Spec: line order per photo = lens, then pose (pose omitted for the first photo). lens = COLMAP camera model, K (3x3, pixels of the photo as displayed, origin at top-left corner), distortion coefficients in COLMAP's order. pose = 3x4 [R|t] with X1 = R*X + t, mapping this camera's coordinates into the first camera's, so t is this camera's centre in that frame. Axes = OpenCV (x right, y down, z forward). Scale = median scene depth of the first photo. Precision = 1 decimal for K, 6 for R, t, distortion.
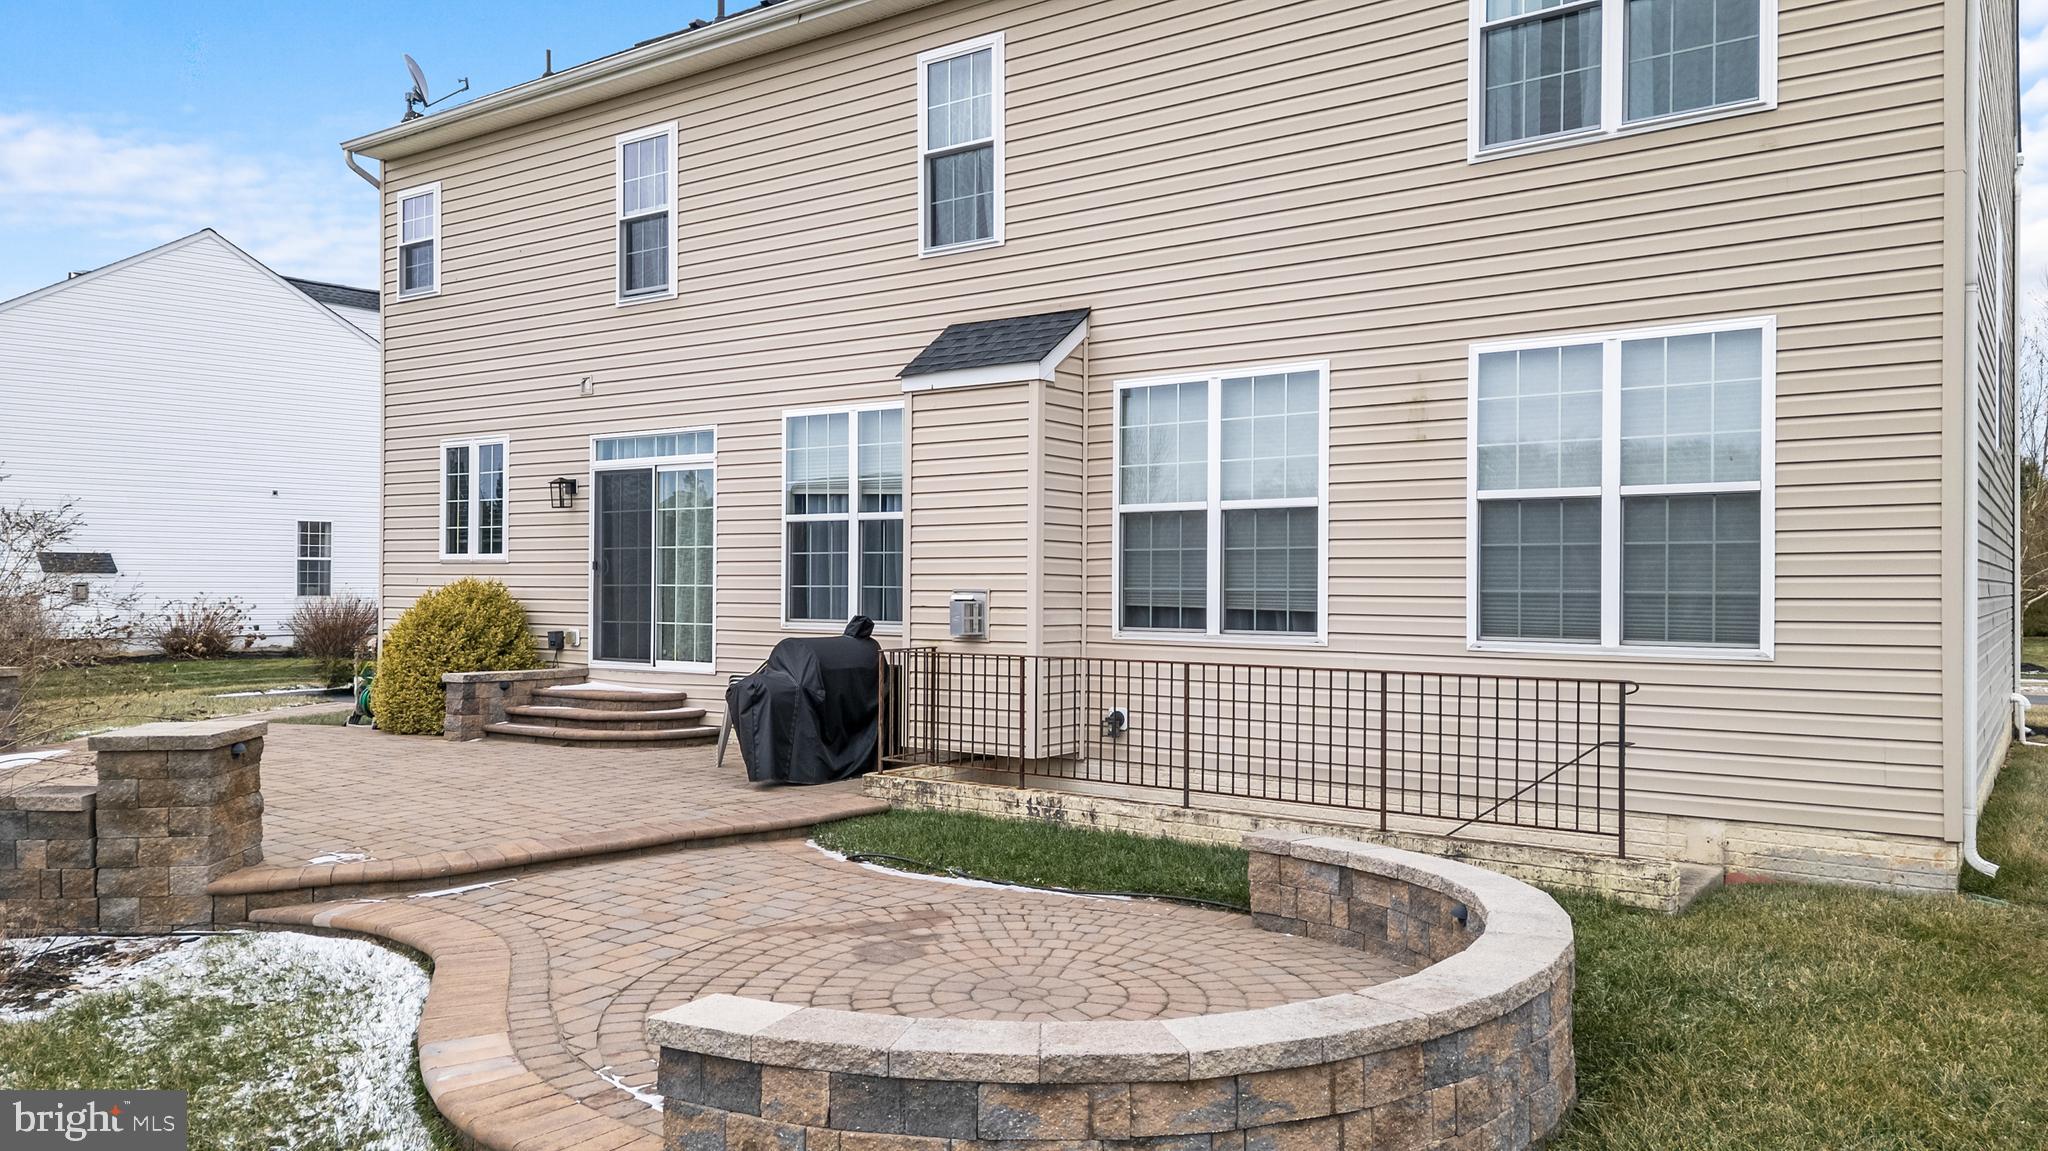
lens RADIAL K [[1420.2, 0, 1024.0], [0, 1420.2, 575.5], [0, 0, 1]] dist [0.145060, -0.187402]
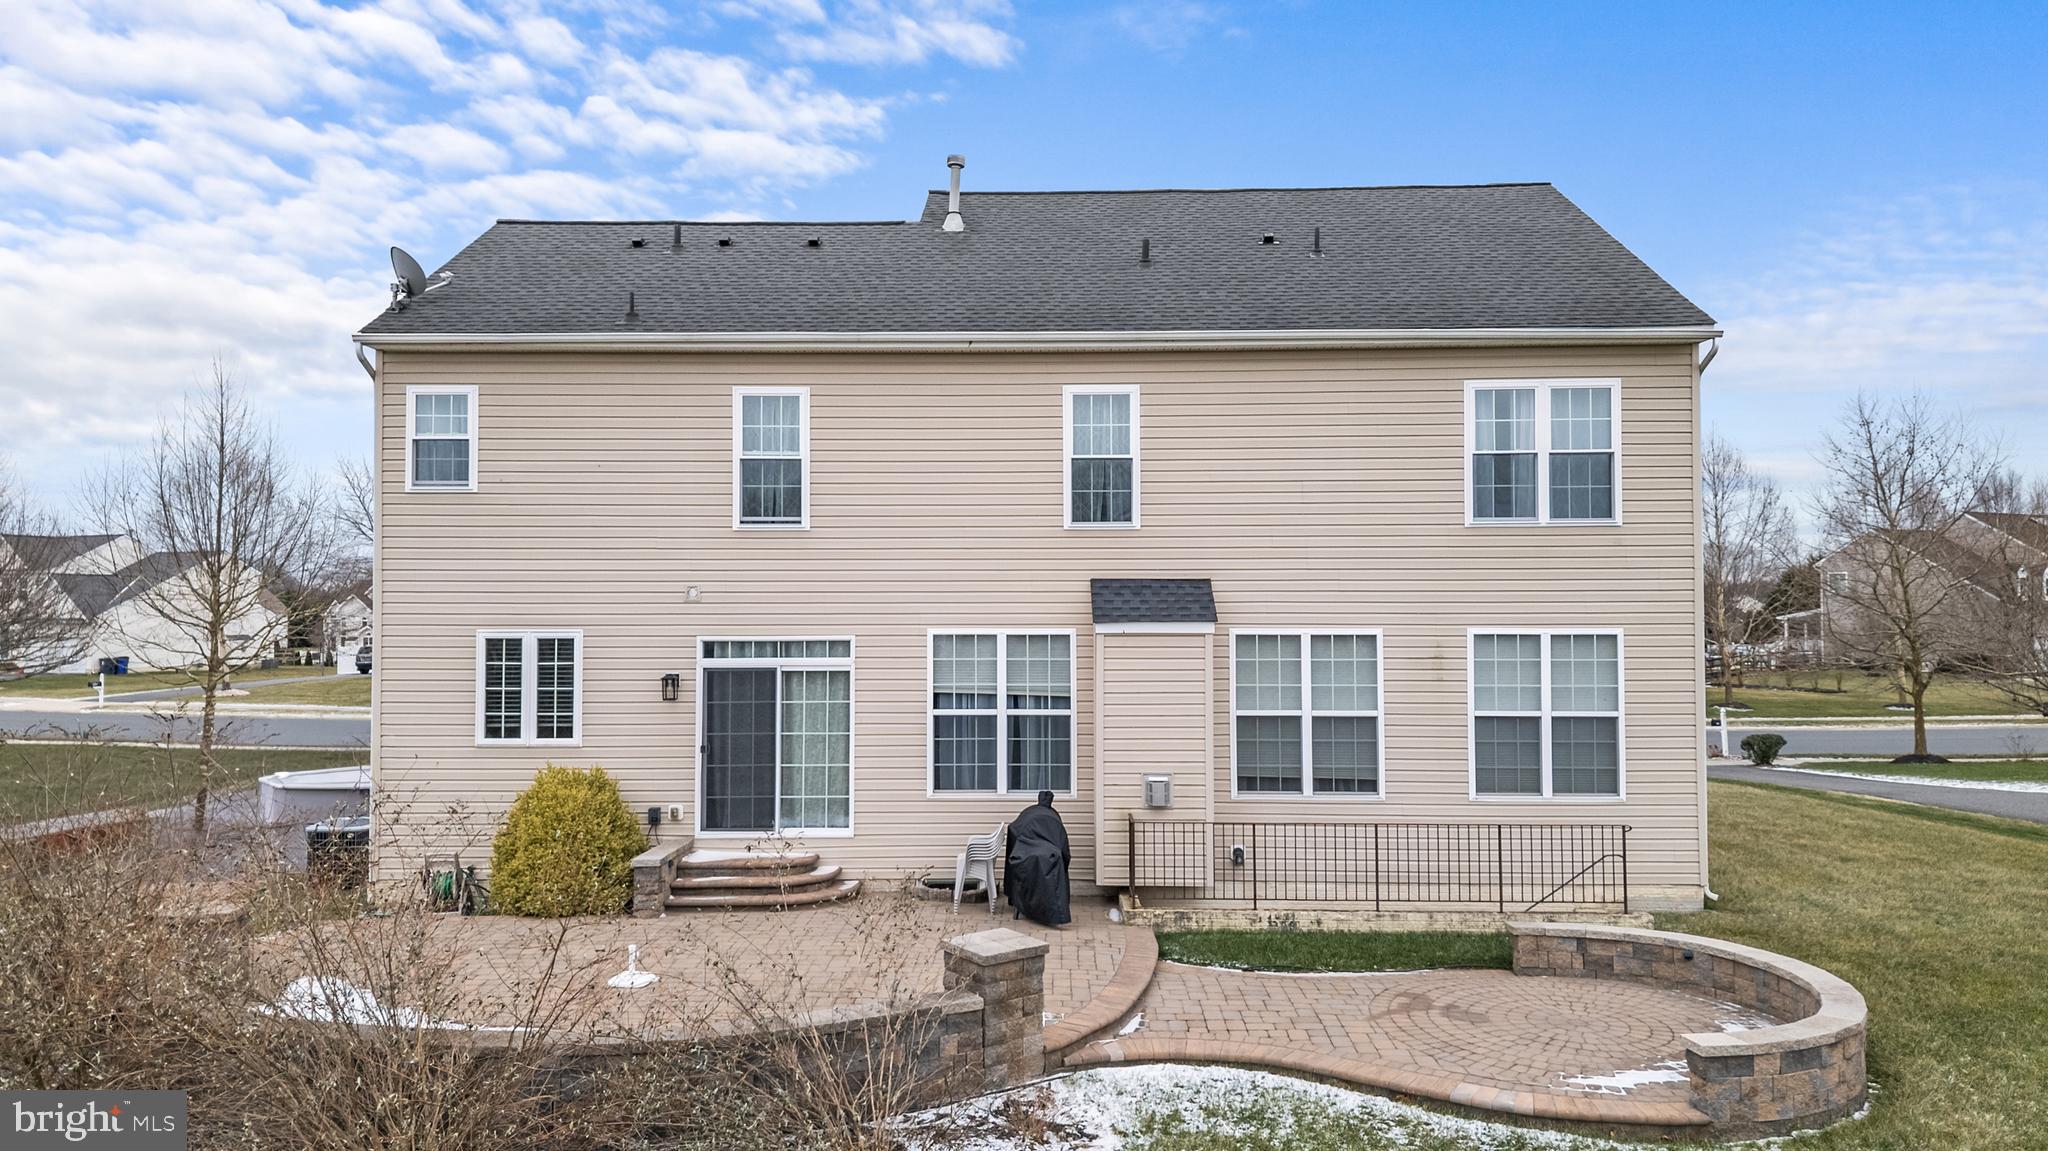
lens RADIAL K [[1429.9, 0, 1024.0], [0, 1429.9, 575.5], [0, 0, 1]] dist [0.097940, -0.125090]
pose [[0.826485, 0.009149, 0.562884, -0.999734], [0.002858, 0.999787, -0.020448, -0.165876], [-0.562951, 0.018508, 0.826283, -0.142252]]
